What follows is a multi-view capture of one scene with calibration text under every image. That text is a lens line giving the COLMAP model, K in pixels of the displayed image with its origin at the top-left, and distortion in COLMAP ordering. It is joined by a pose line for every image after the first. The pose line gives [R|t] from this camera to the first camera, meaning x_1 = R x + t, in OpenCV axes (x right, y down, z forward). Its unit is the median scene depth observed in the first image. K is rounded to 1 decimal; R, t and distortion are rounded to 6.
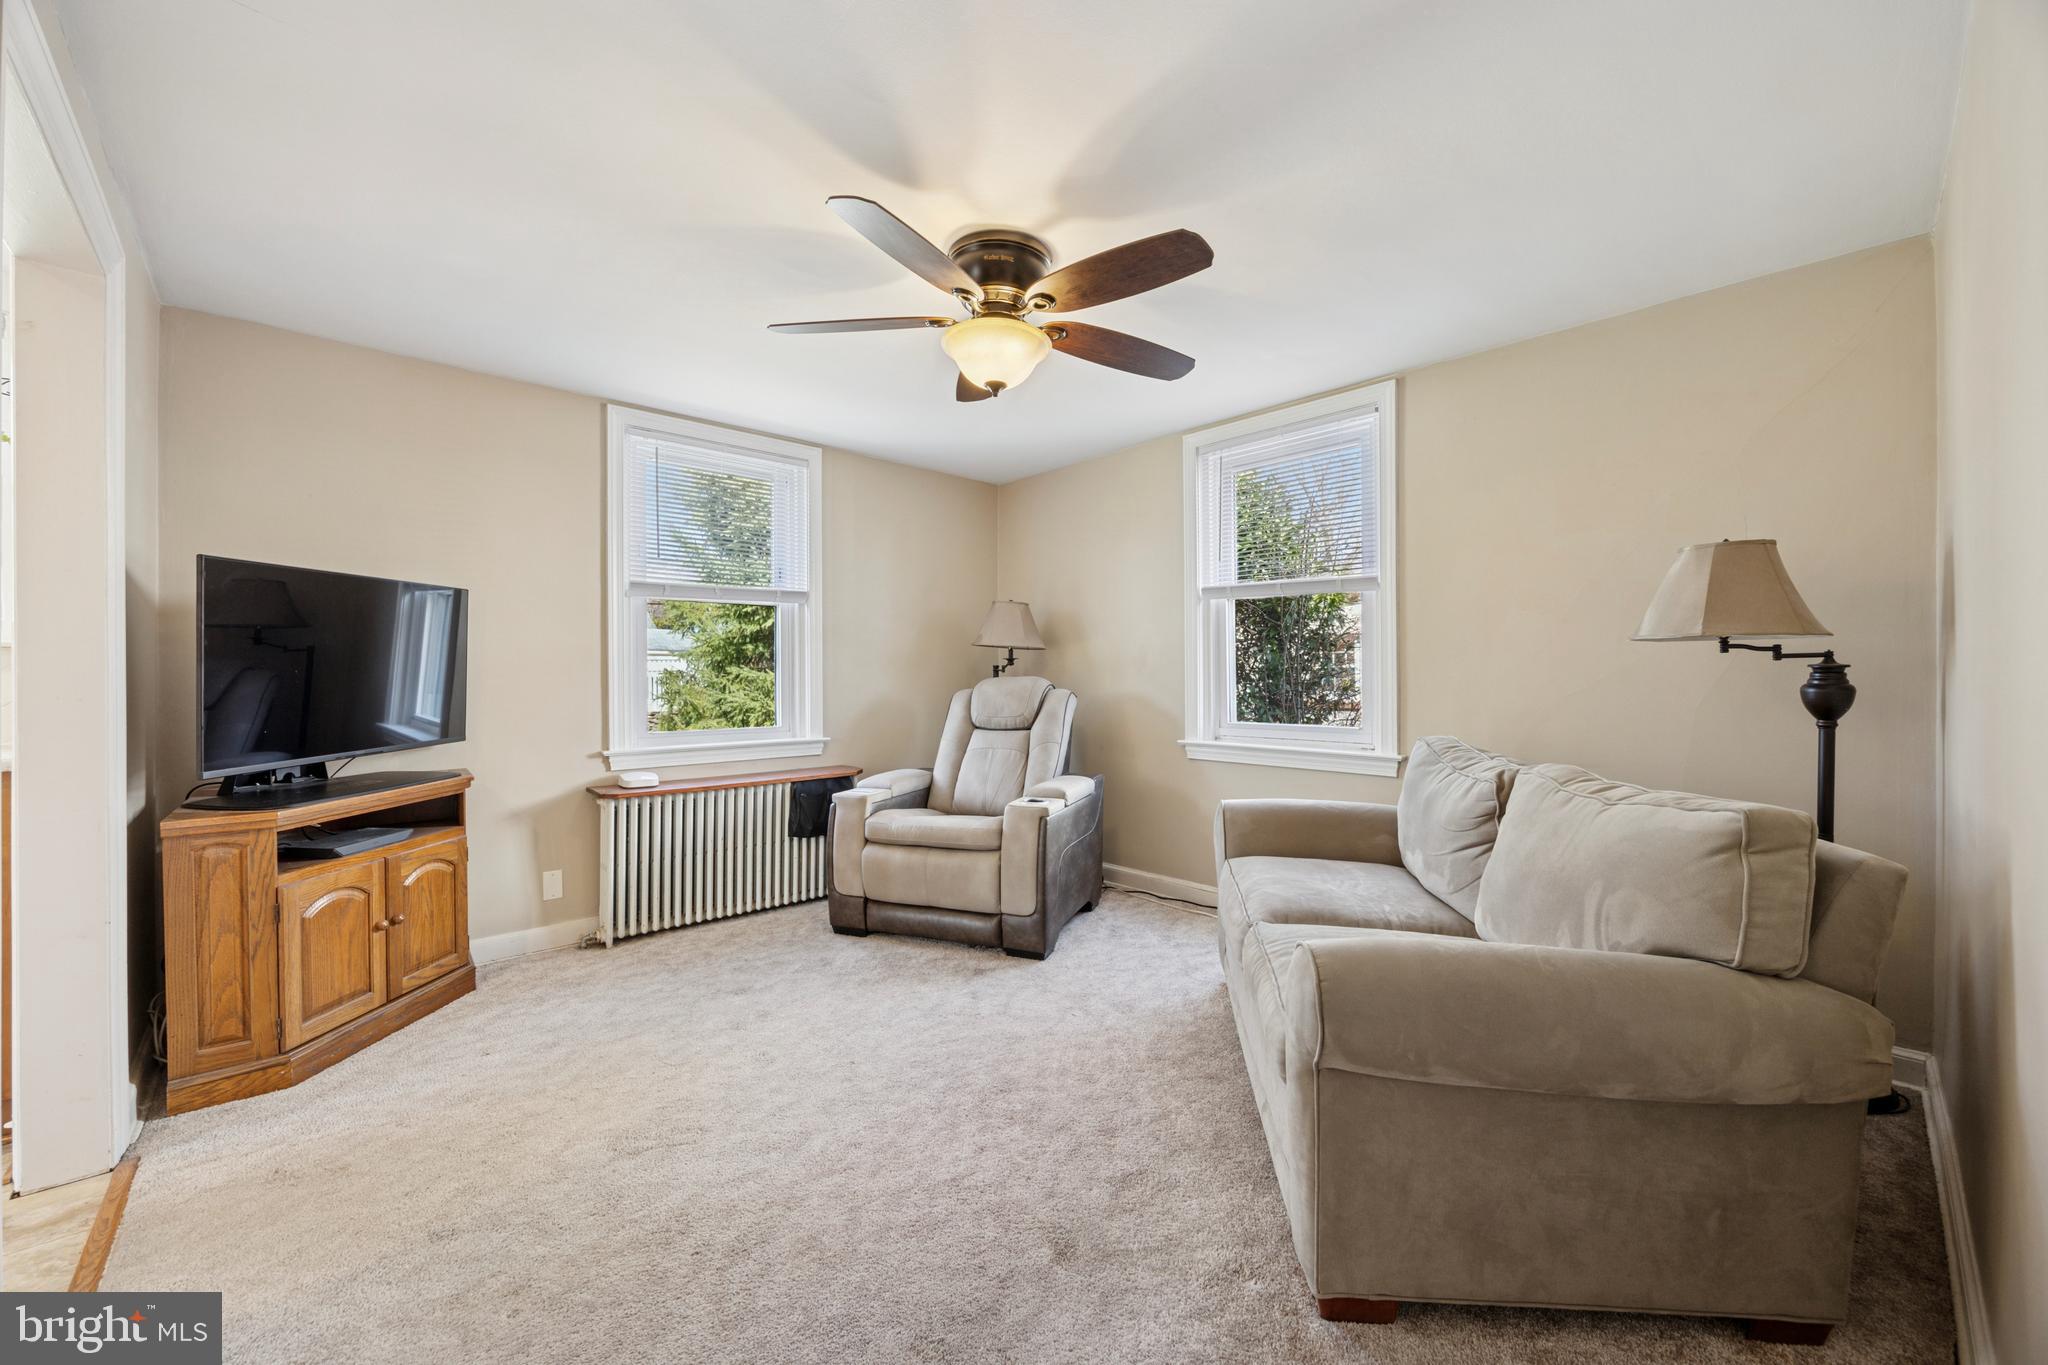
lens RADIAL K [[793.4, 0, 1026.1], [0, 793.4, 682.9], [0, 0, 1]] dist [-0.002577, 0.000189]
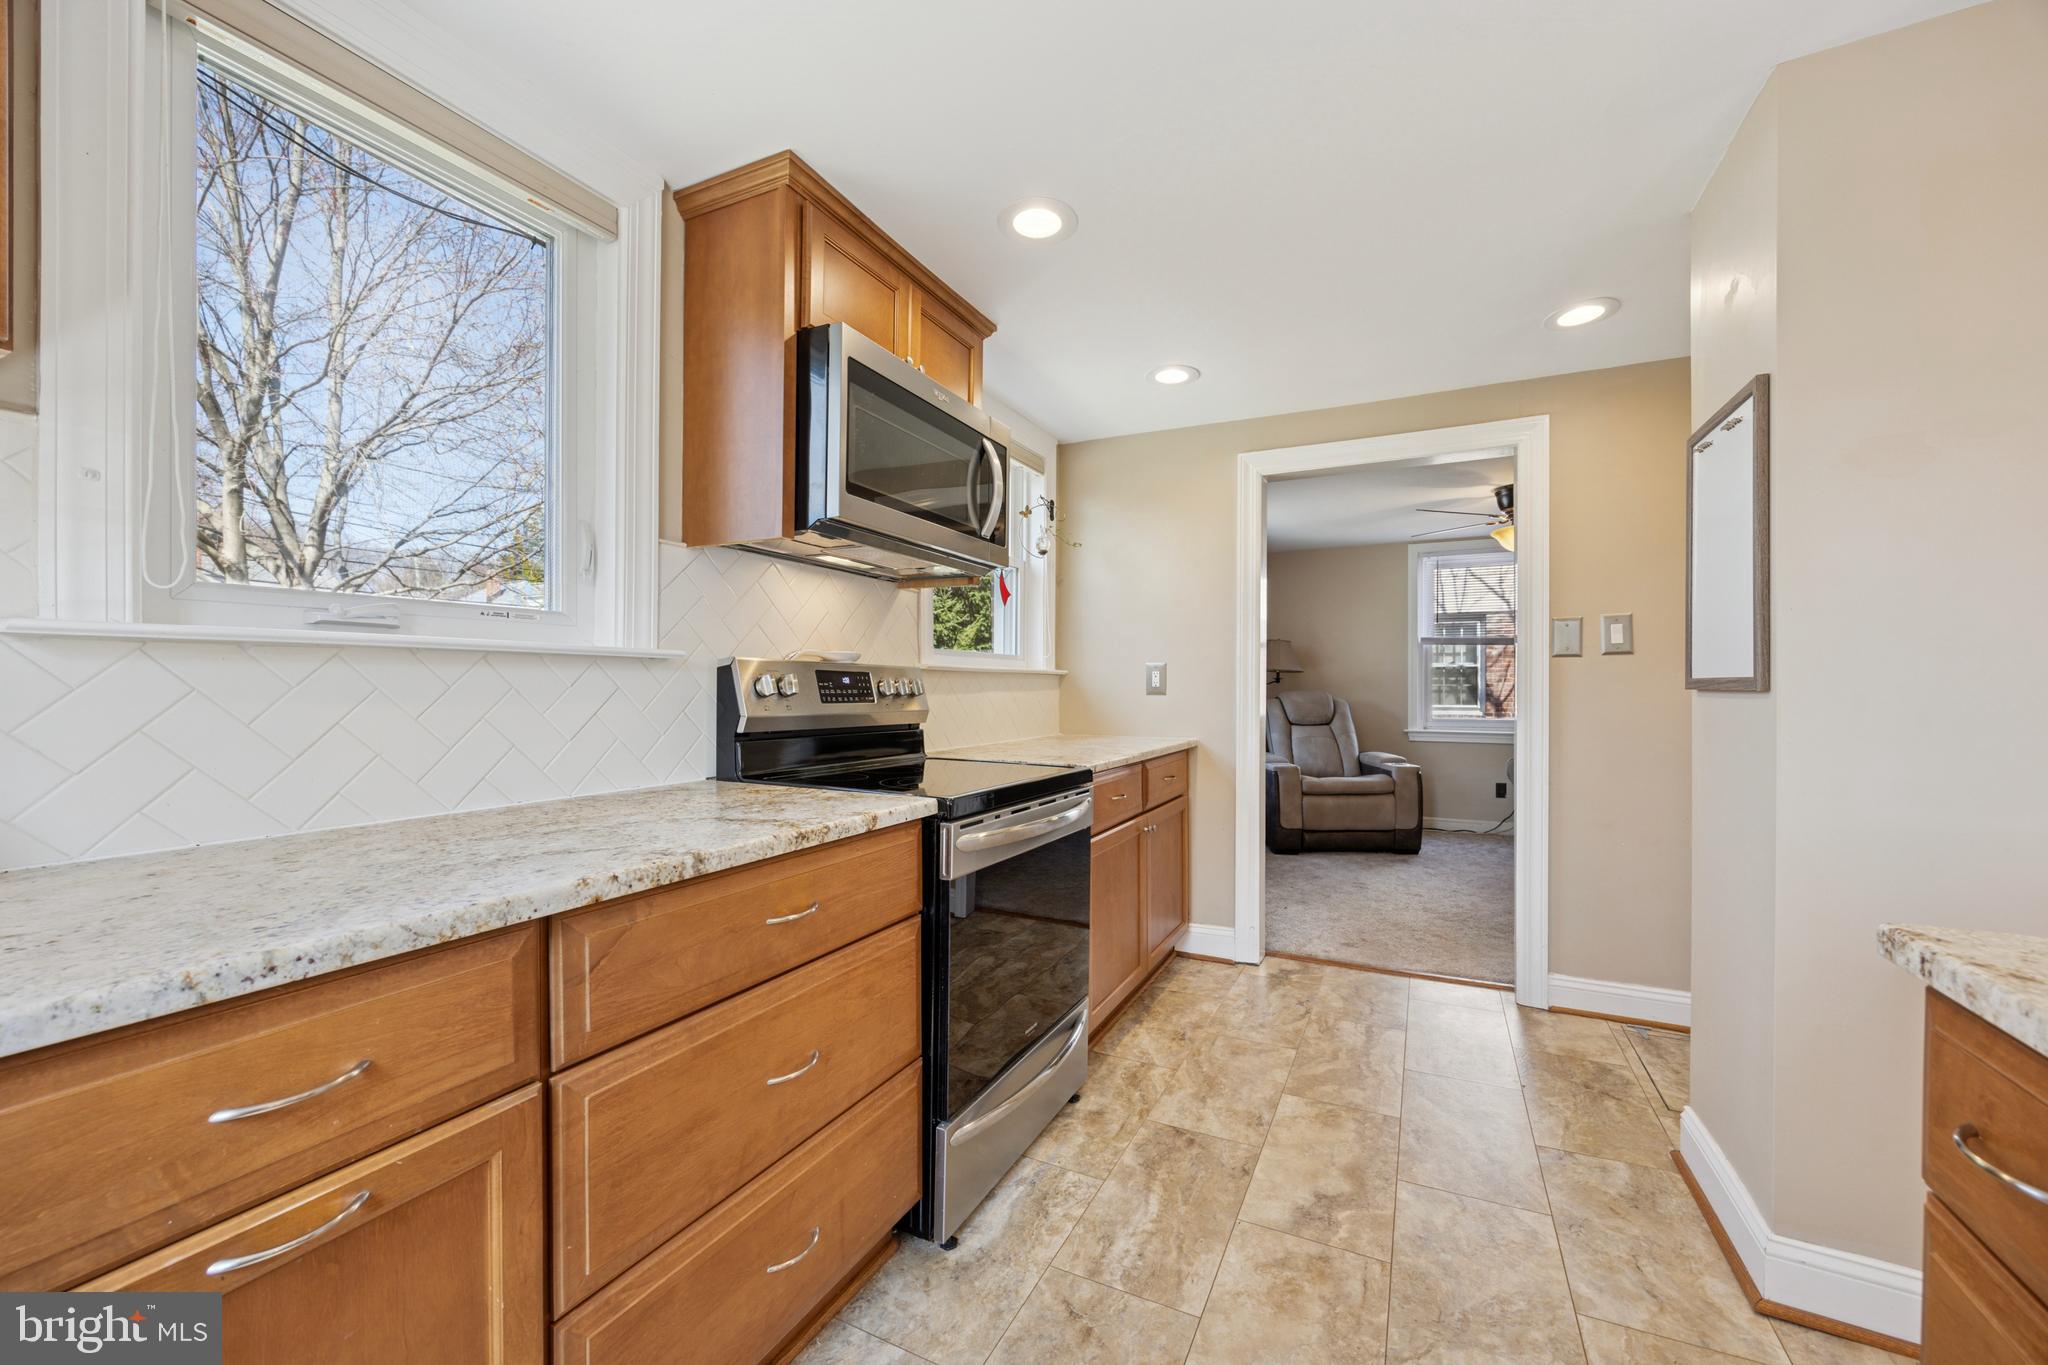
lens RADIAL K [[793.4, 0, 1023.4], [0, 793.4, 687.1], [0, 0, 1]] dist [-0.002577, 0.000189]
pose [[0.941291, -0.001309, 0.337594, -1.343303], [0.000876, 0.999999, 0.001436, -0.023540], [-0.337596, -0.001056, 0.941291, -0.352059]]
